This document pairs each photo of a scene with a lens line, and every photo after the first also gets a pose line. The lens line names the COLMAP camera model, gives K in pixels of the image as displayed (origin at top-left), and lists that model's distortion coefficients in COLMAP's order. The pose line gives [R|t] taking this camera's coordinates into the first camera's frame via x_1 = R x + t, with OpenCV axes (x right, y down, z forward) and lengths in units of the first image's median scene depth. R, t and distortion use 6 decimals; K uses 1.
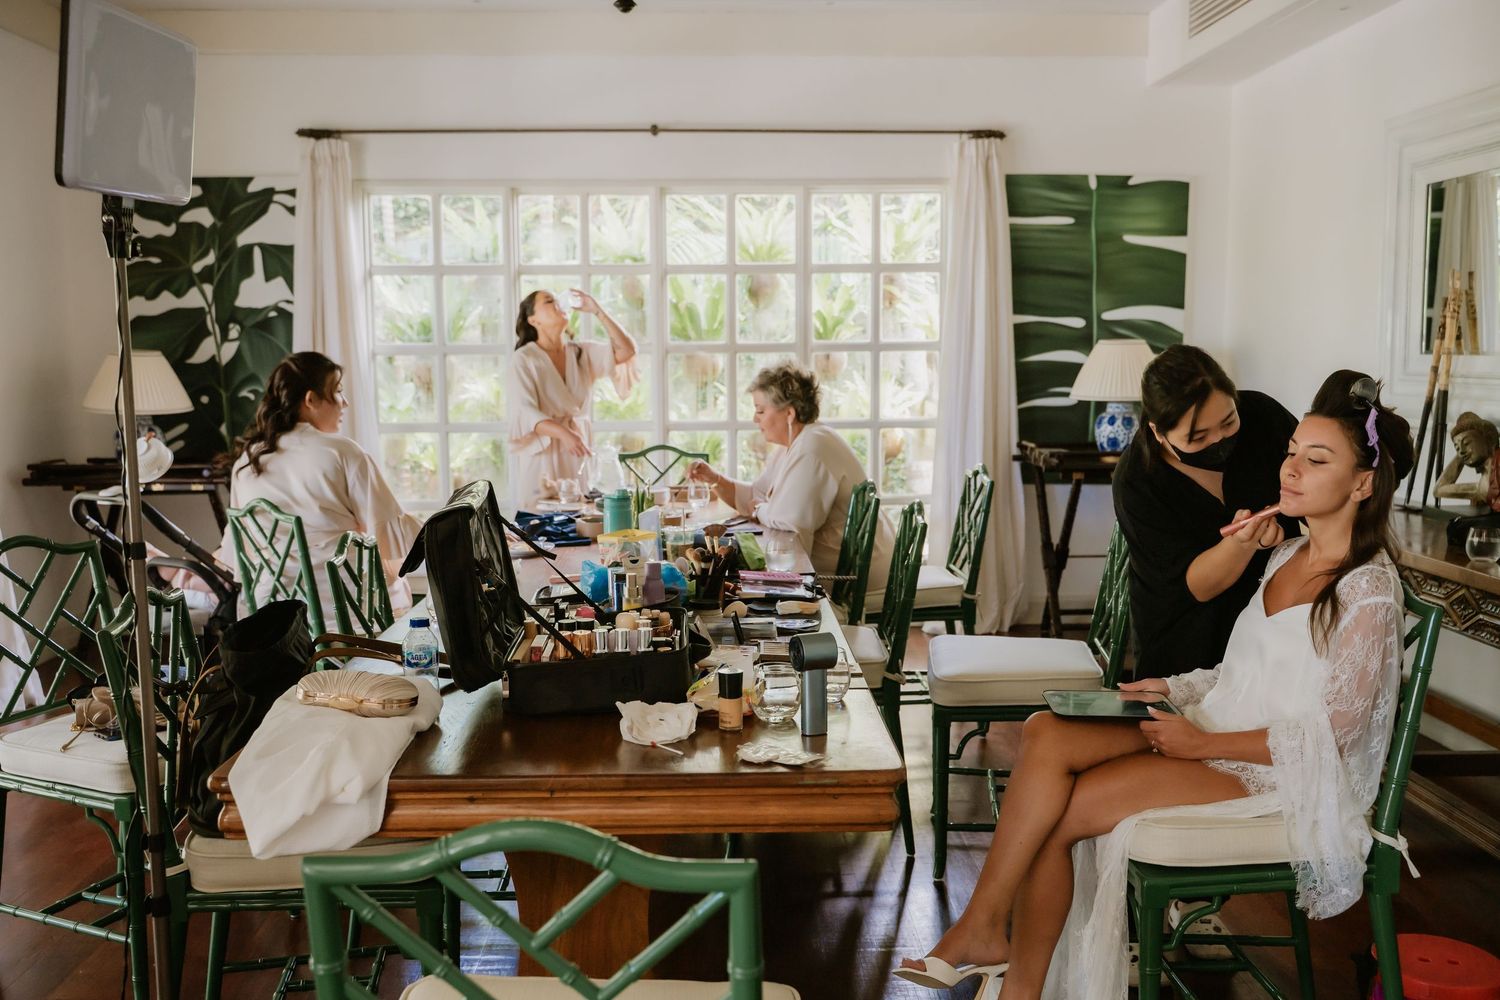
lens RADIAL K [[1418.4, 0, 750.0], [0, 1418.4, 500.0], [0, 0, 1]] dist [0.001443, -0.012648]
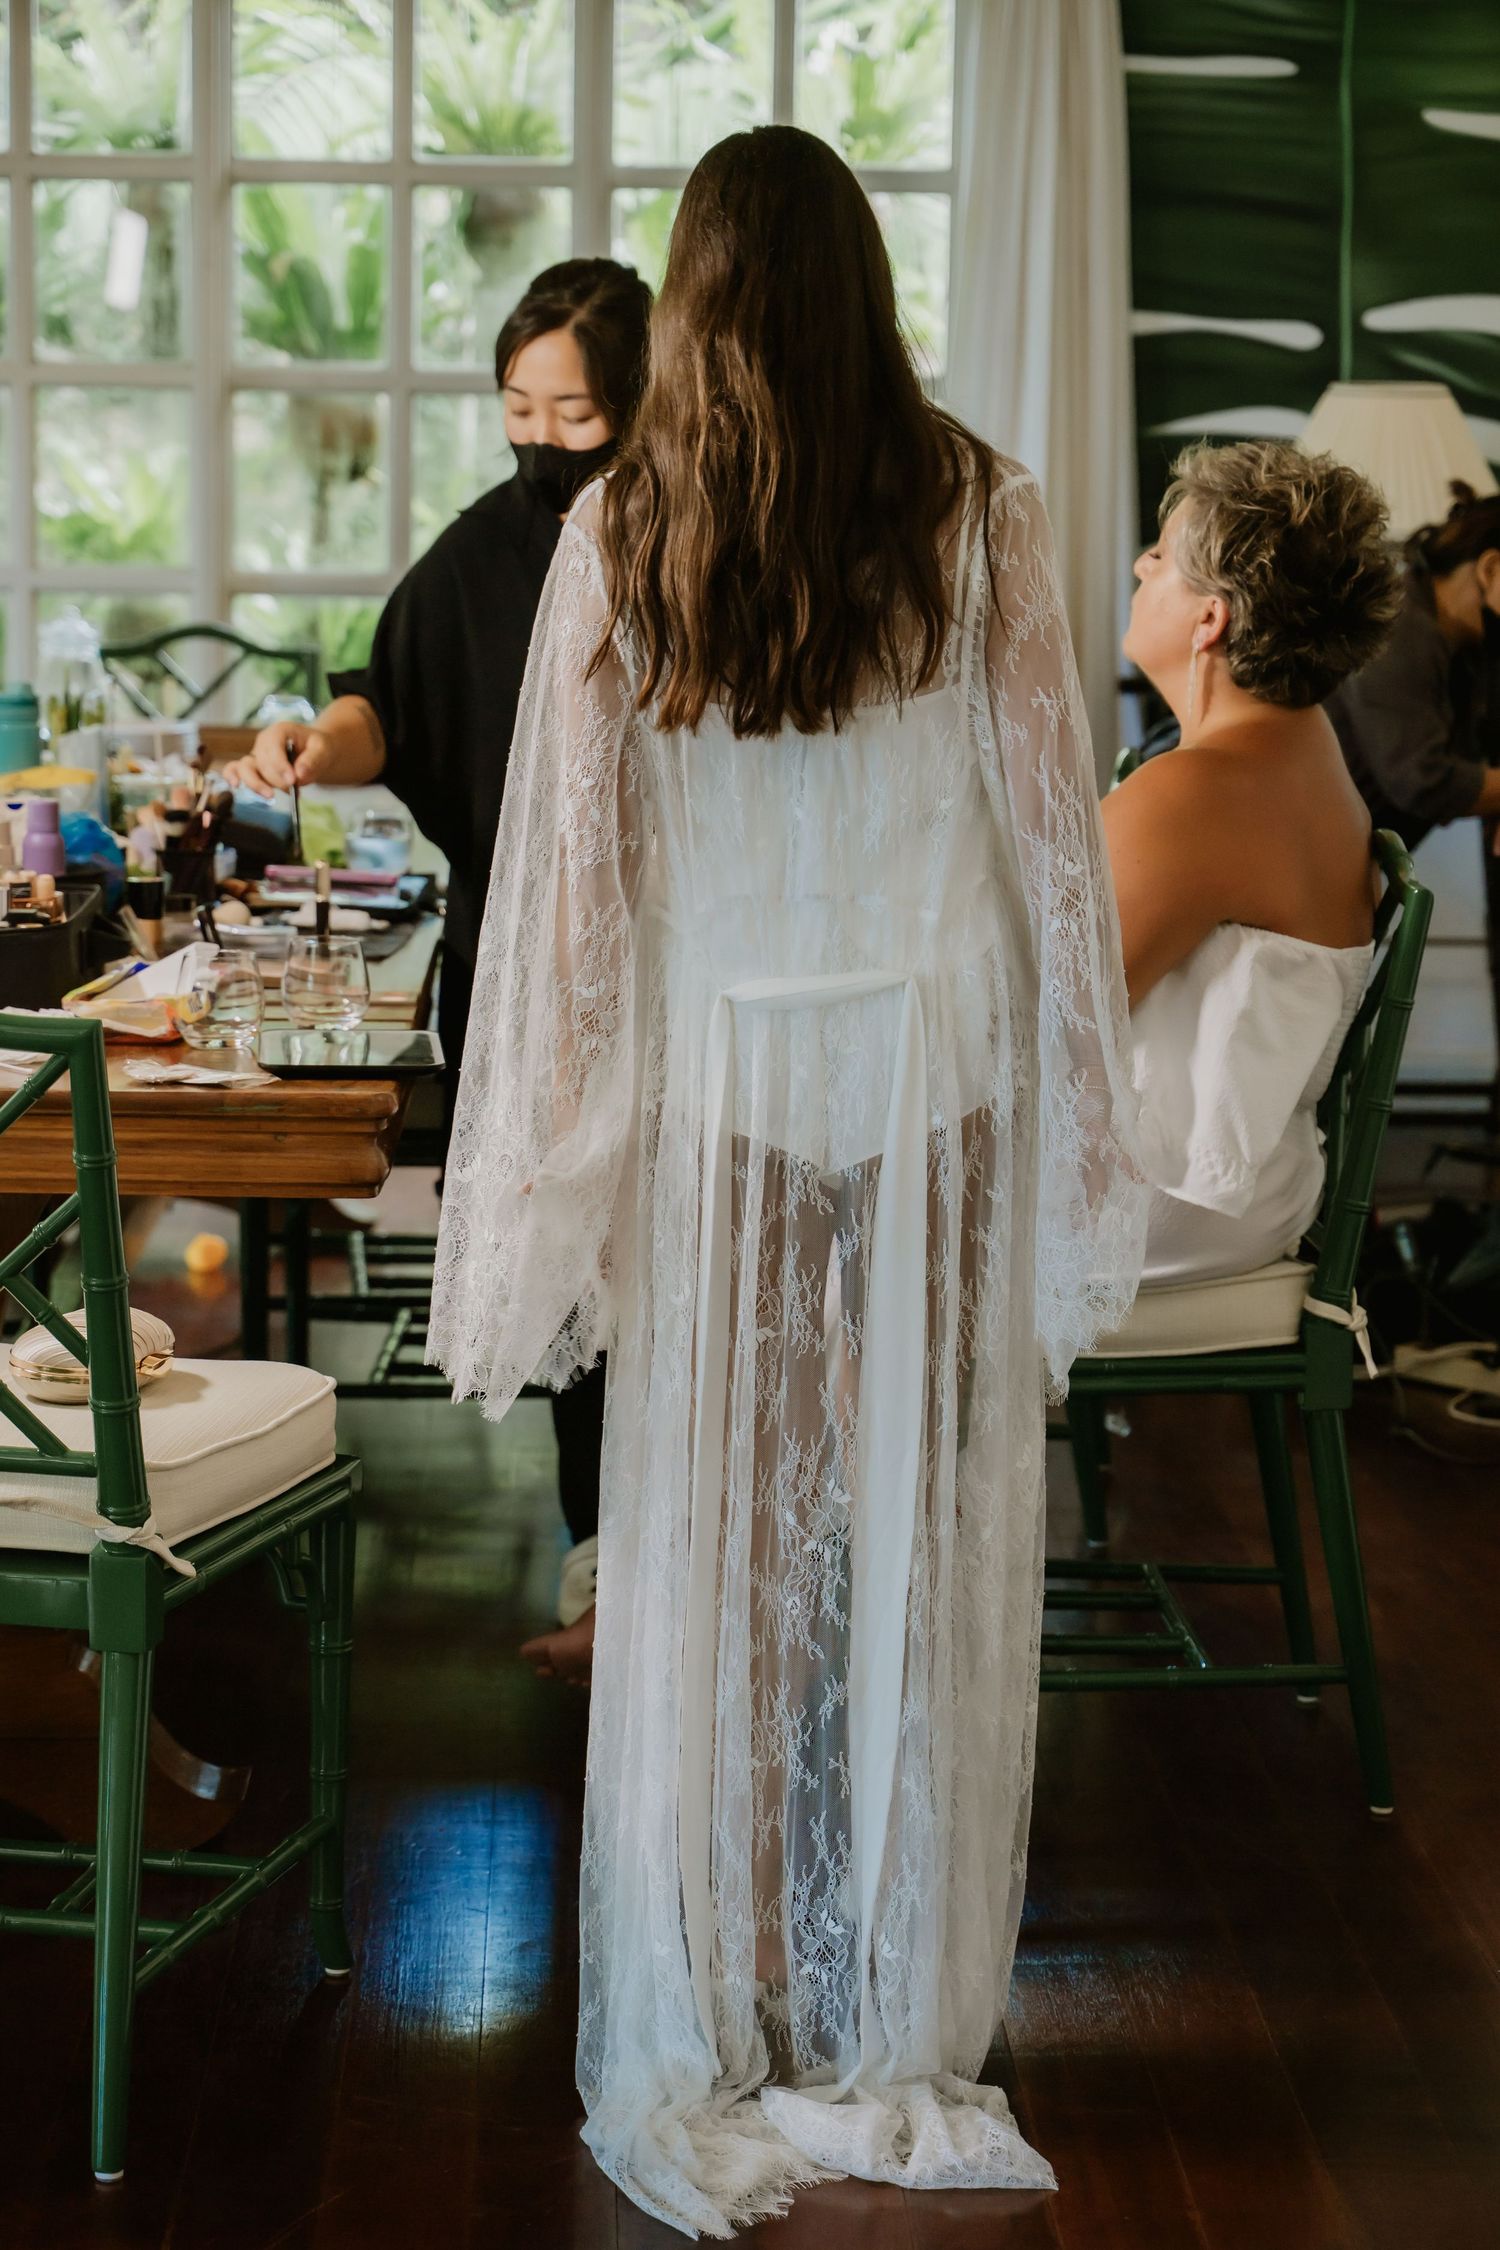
lens RADIAL K [[5137.4, 0, 750.0], [0, 5137.4, 1125.0], [0, 0, 1]] dist [-0.011252, -0.058032]
pose [[0.999659, 0.025636, -0.004990, 0.094572], [-0.025438, 0.999017, 0.036306, 0.041420], [0.005916, -0.036167, 0.999328, -0.395602]]
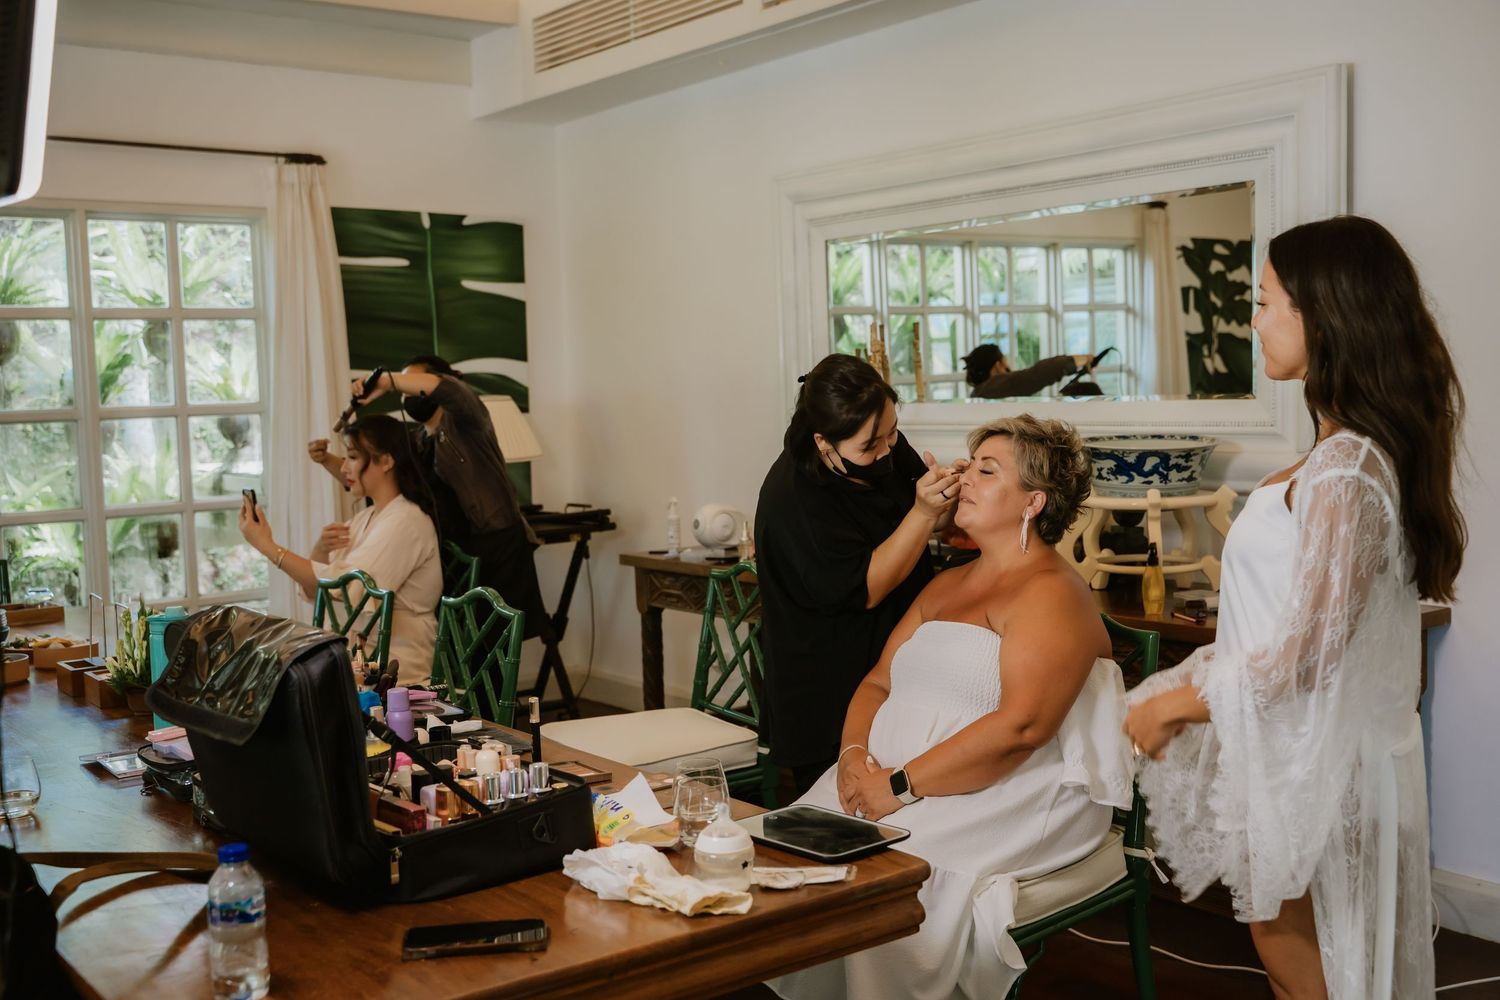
lens RADIAL K [[1610.8, 0, 750.0], [0, 1610.8, 500.0], [0, 0, 1]] dist [0.001986, 0.023147]
pose [[0.808672, -0.059030, 0.585290, -0.195119], [0.088358, 0.995854, -0.021642, -0.009480], [-0.581586, 0.069216, 0.810535, 0.074086]]
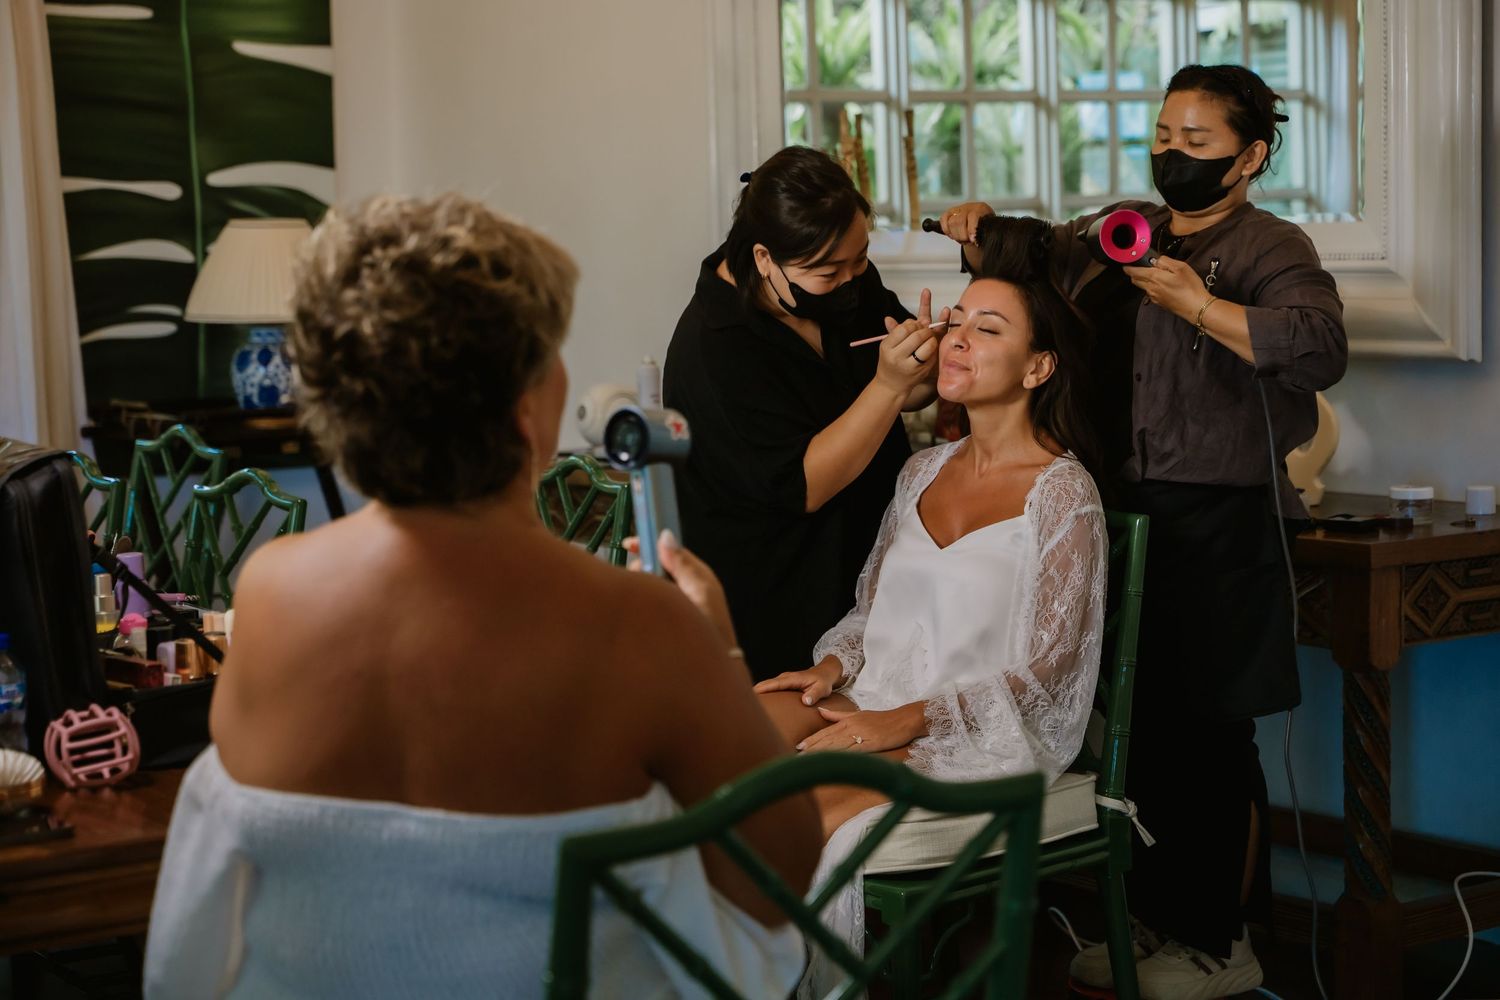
lens RADIAL K [[2966.5, 0, 750.0], [0, 2966.5, 500.0], [0, 0, 1]] dist [0.055186, -0.409939]
pose [[0.815063, -0.058508, 0.576411, -0.276726], [0.077272, 0.996977, -0.008069, 0.026897], [-0.574197, 0.051117, 0.817120, -0.107235]]
